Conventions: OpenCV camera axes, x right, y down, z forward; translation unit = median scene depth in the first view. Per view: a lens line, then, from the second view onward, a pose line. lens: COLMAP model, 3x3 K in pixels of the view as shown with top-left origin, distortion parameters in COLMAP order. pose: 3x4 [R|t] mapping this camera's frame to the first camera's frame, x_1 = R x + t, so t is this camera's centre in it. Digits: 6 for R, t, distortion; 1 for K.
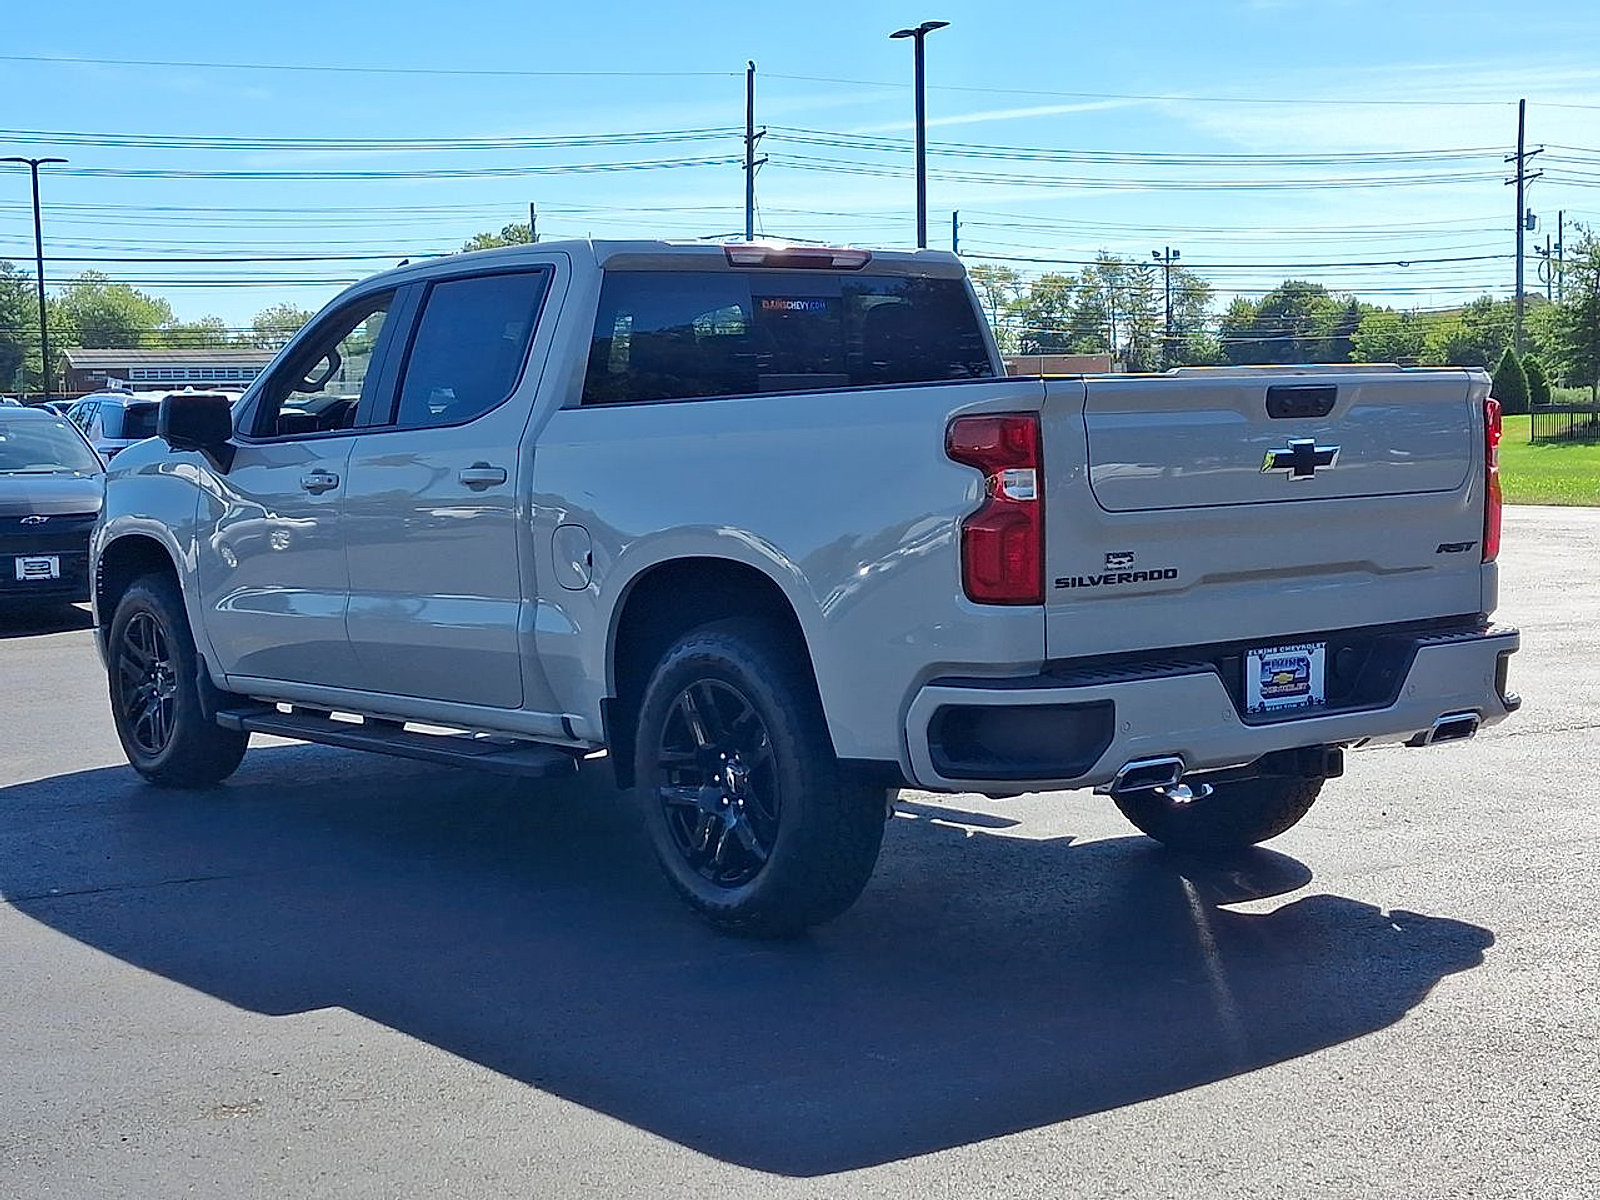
lens RADIAL K [[2482.5, 0, 800.0], [0, 2482.5, 600.0], [0, 0, 1]] dist [0.110920, -0.004490]
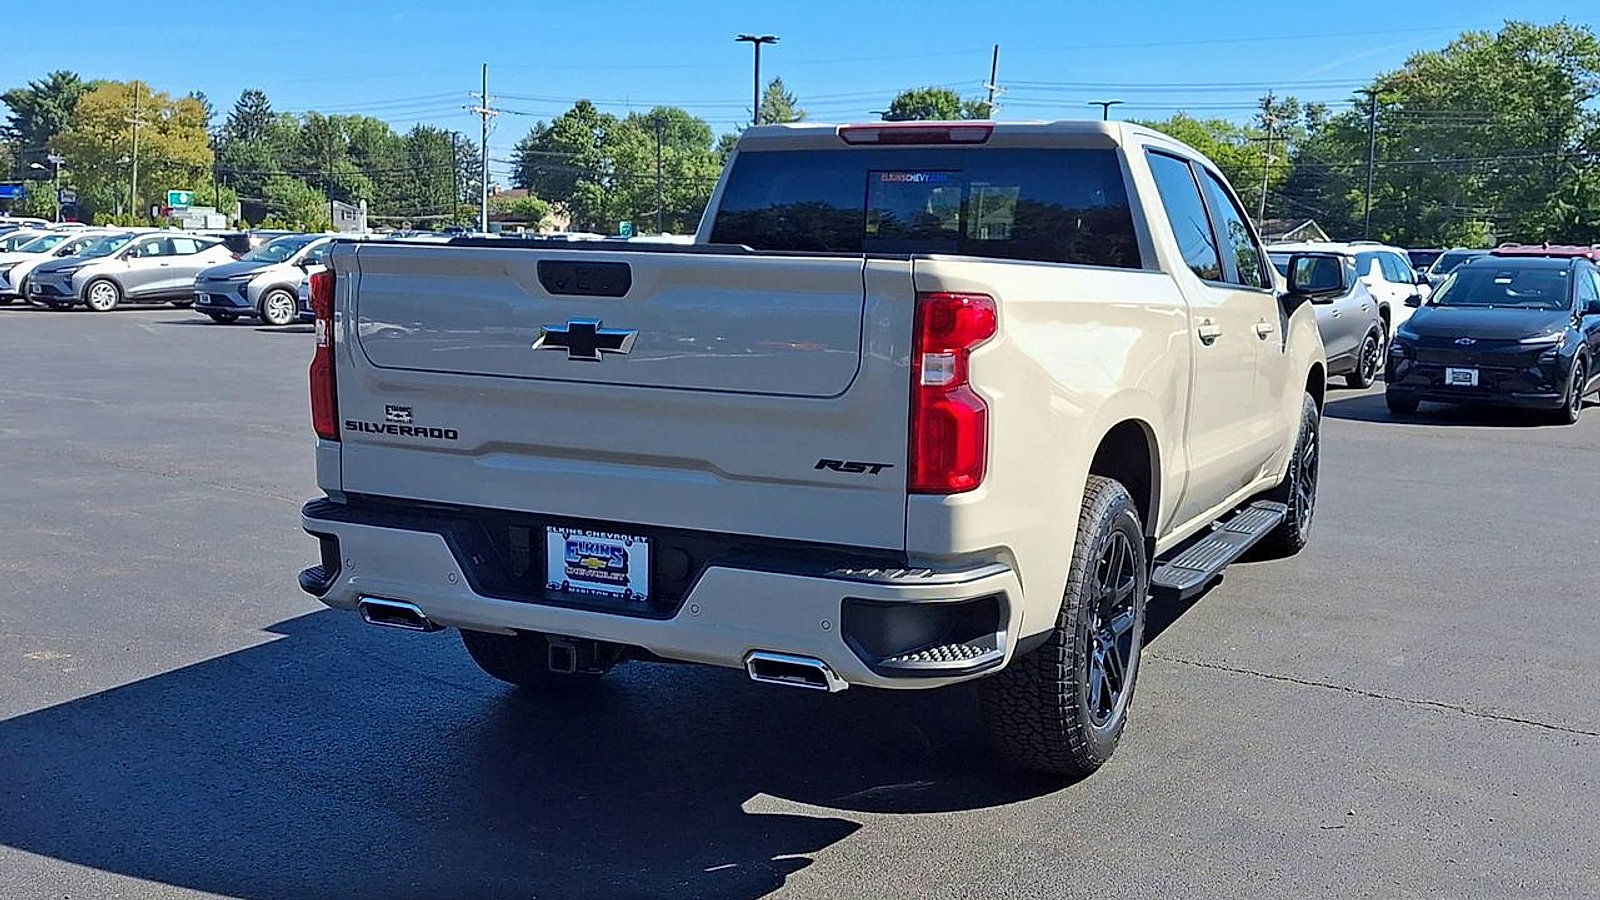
lens RADIAL K [[1569.2, 0, 866.0], [0, 1569.2, 446.4], [0, 0, 1]] dist [0.130323, -0.323822]
pose [[0.476757, 0.145783, -0.866862, 0.667817], [-0.104950, 0.988538, 0.108525, -0.079258], [0.872748, 0.039237, 0.486592, 0.686629]]
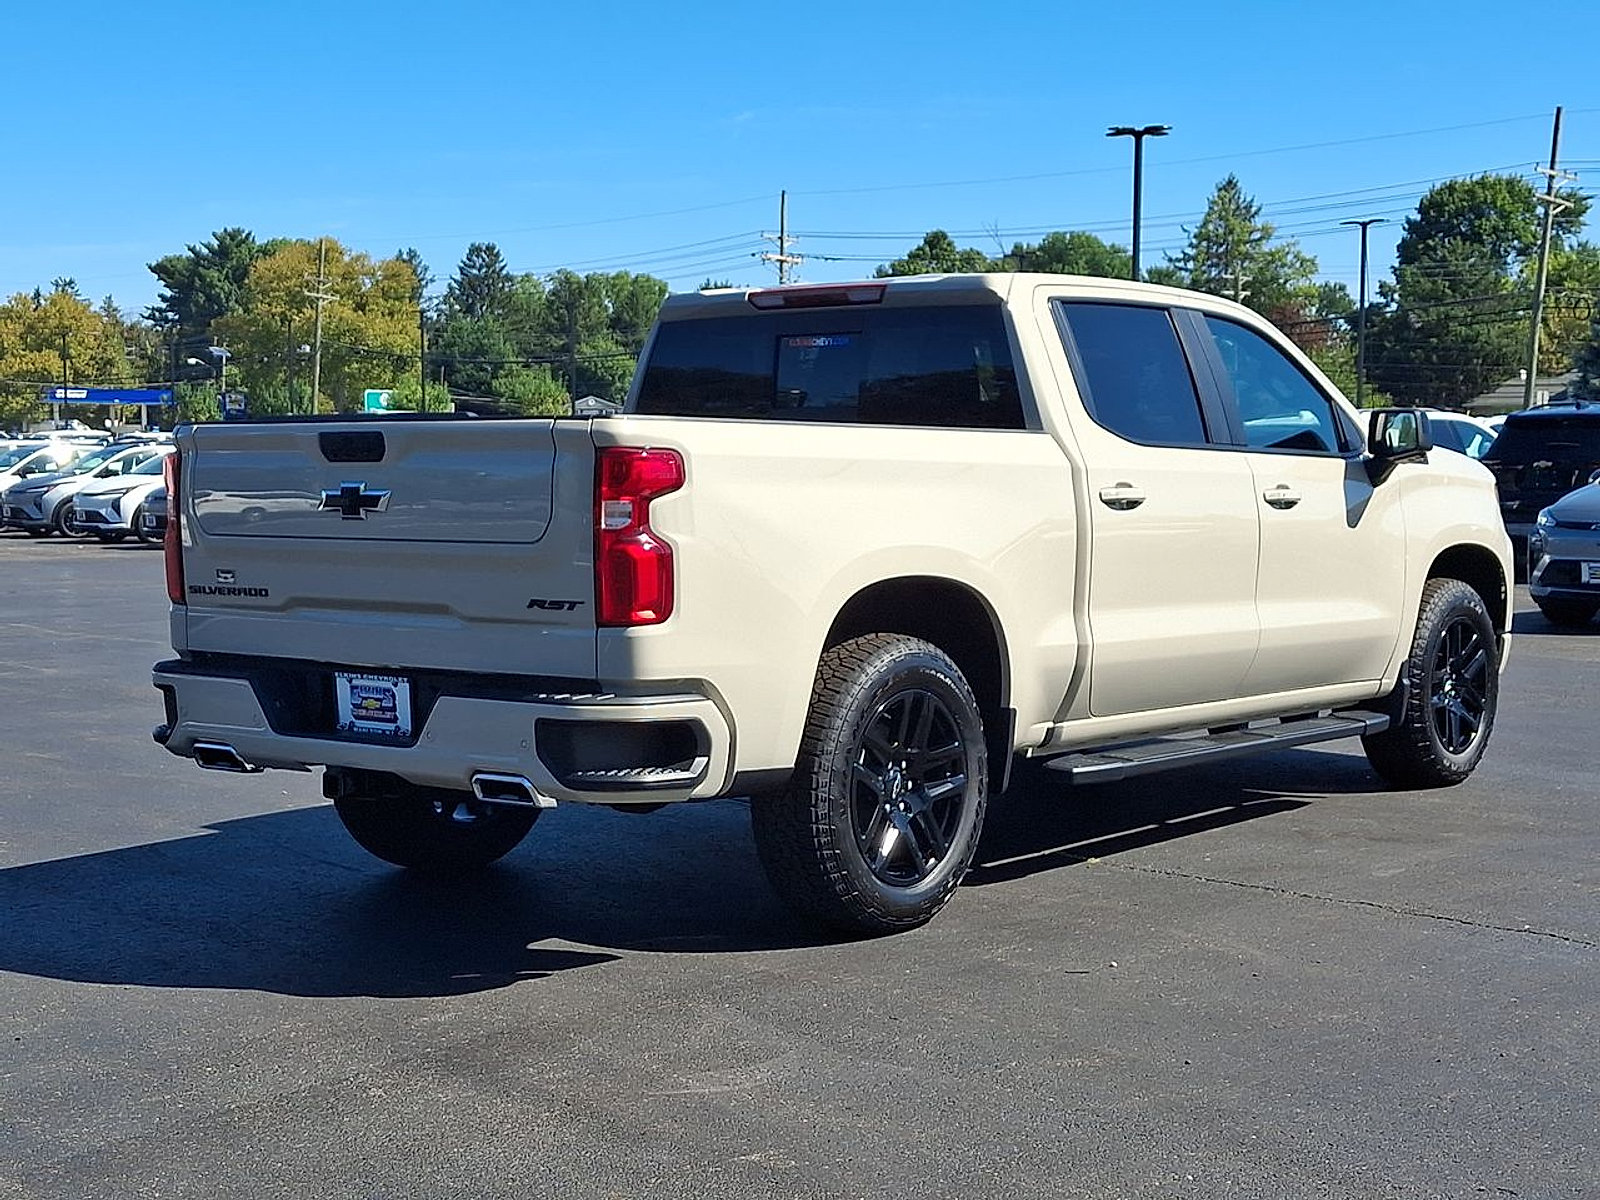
lens RADIAL K [[2482.5, 0, 800.0], [0, 2482.5, 600.0], [0, 0, 1]] dist [0.110920, -0.004490]
pose [[0.246583, 0.083874, -0.965485, 1.103047], [-0.073944, 0.994972, 0.067551, -0.086179], [0.966297, 0.054735, 0.251545, 0.785694]]
